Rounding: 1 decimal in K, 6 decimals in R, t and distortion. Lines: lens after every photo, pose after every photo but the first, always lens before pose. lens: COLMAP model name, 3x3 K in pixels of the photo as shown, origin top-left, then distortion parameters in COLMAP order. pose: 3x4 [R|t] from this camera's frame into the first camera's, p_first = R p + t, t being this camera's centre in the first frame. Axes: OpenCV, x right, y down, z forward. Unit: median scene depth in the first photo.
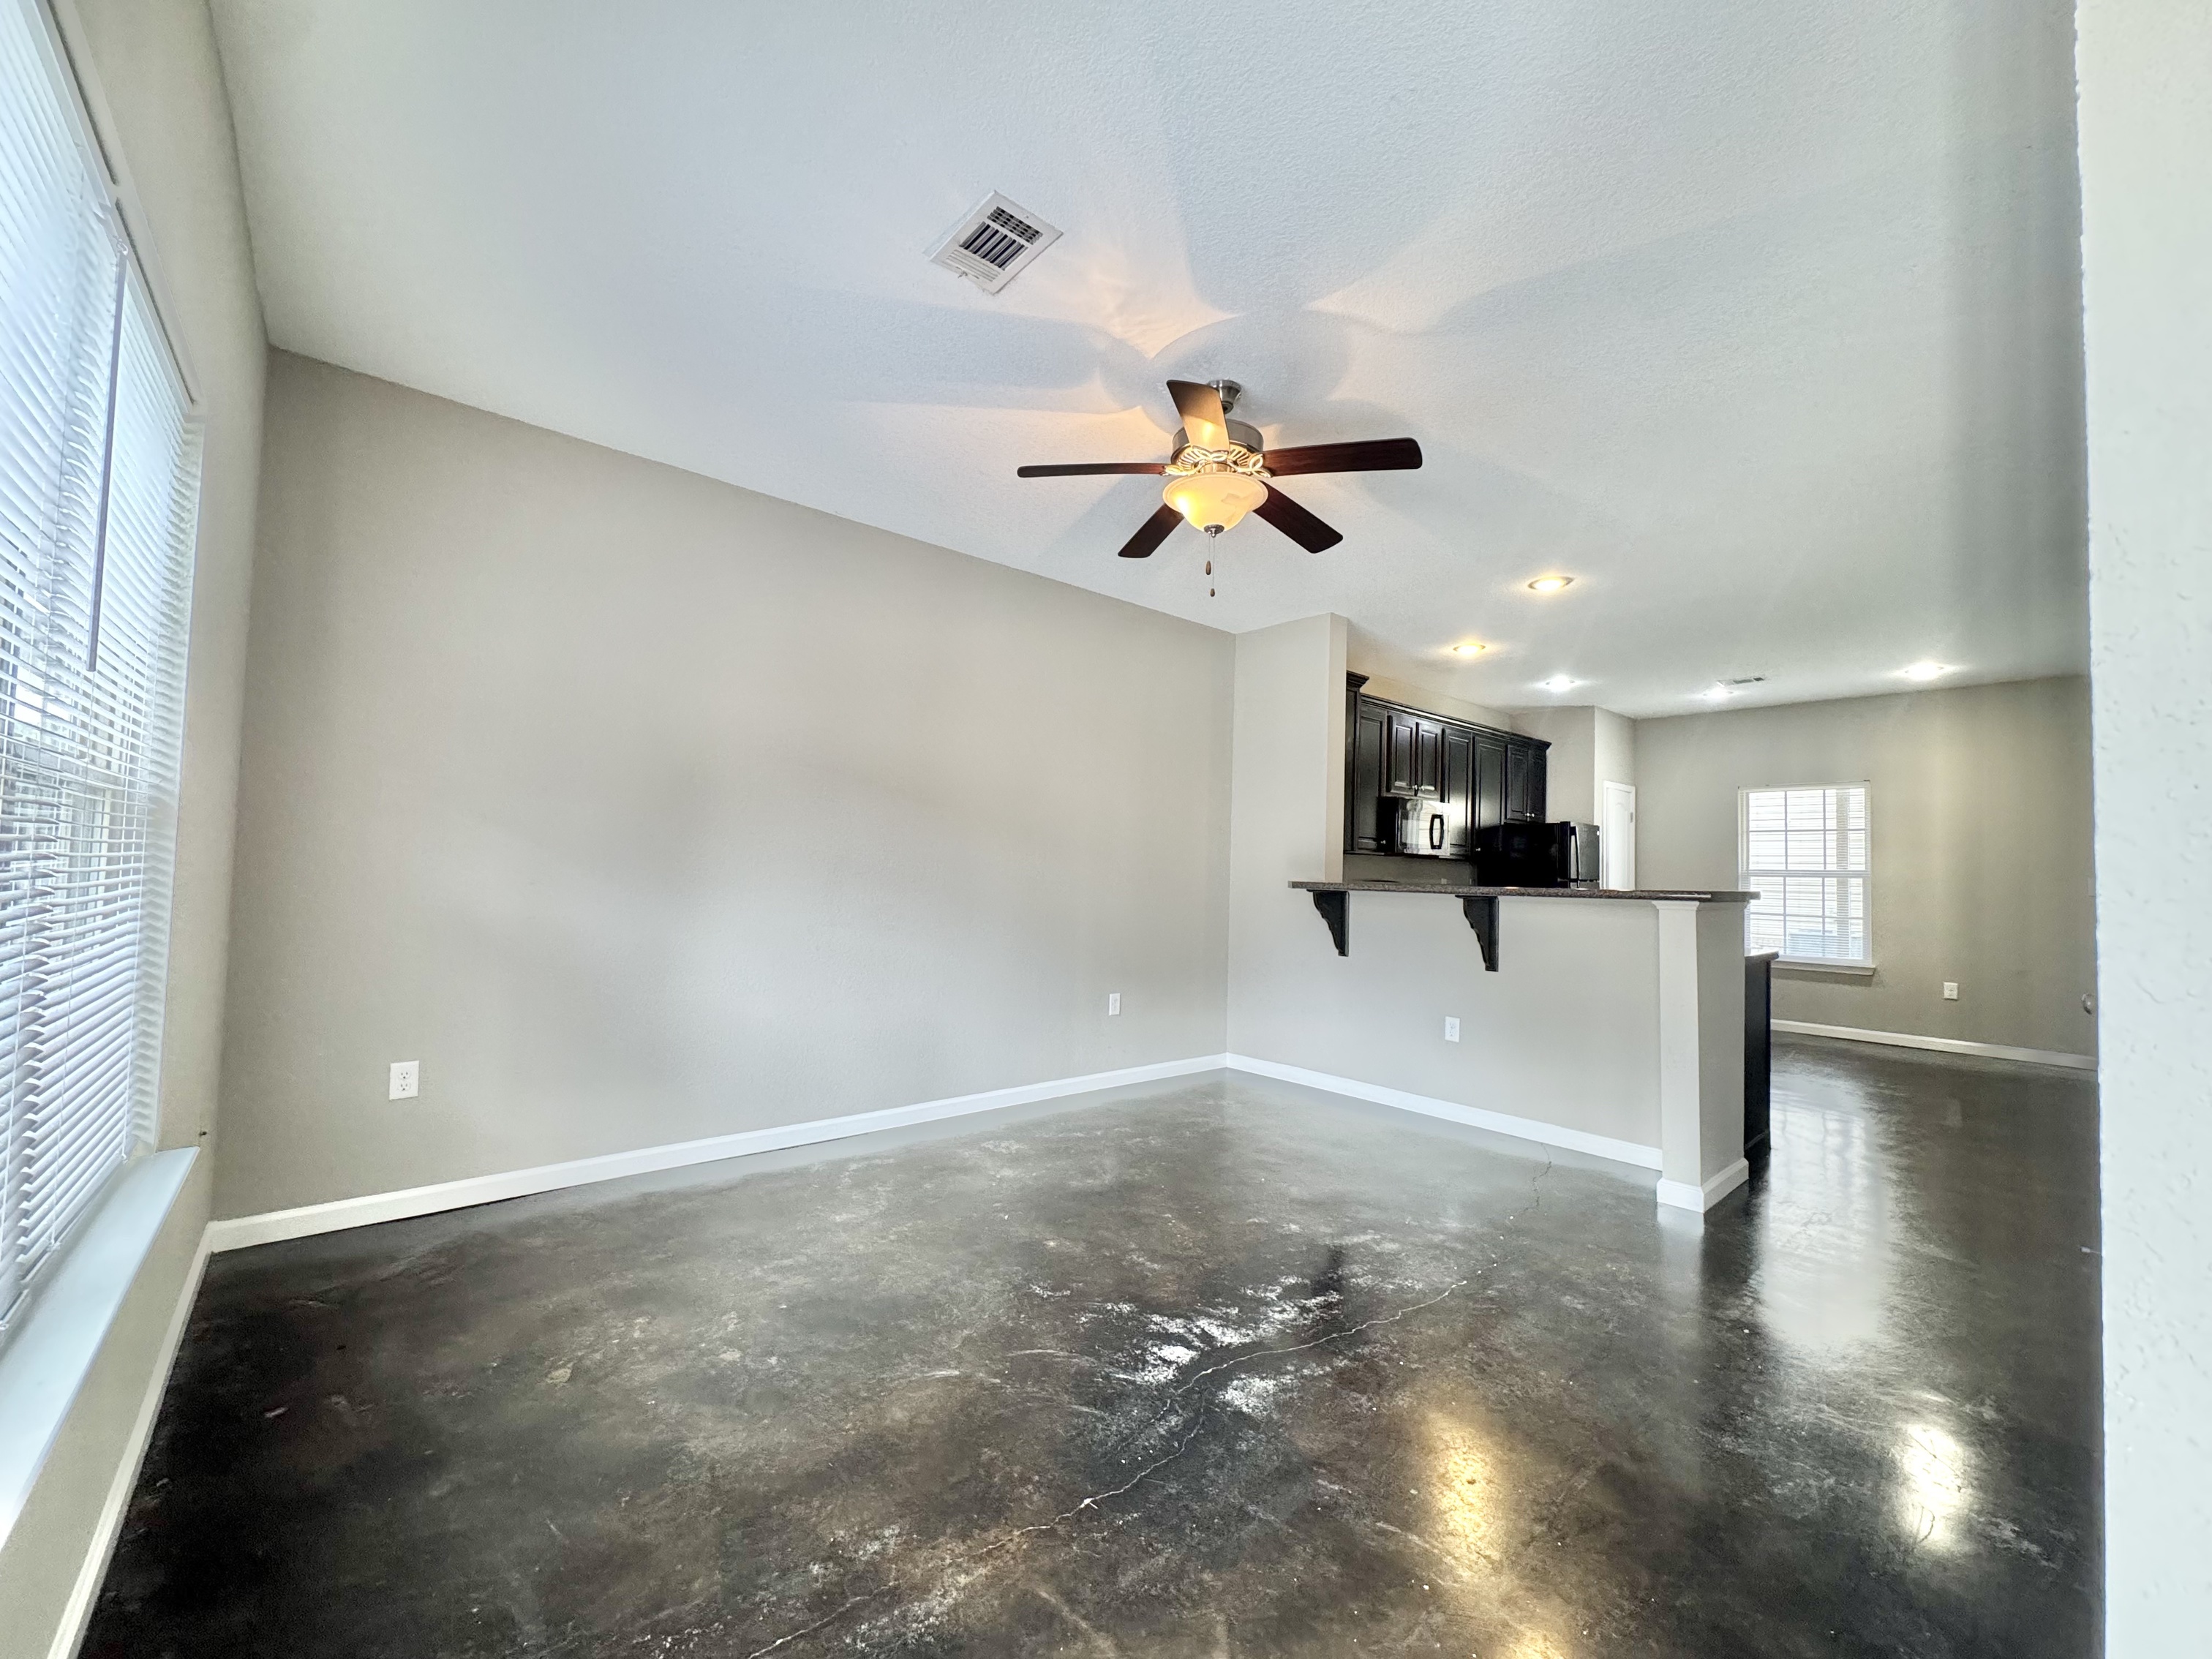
lens RADIAL K [[887.4, 0, 1102.6], [0, 887.4, 833.7], [0, 0, 1]] dist [-0.001138, -0.000118]
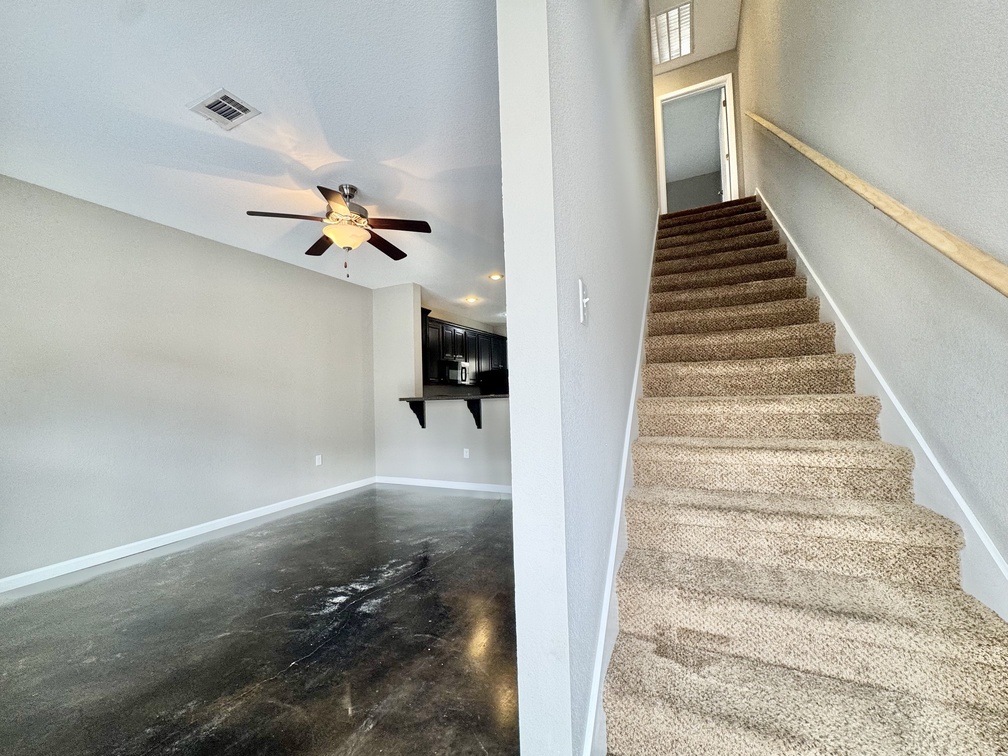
lens RADIAL K [[404.4, 0, 504.7], [0, 404.4, 380.5], [0, 0, 1]] dist [-0.001138, -0.000118]
pose [[0.910715, -0.041433, 0.410952, 0.057987], [0.037355, 0.999141, 0.017954, -0.002087], [-0.411343, -0.001000, 0.911480, -0.149315]]
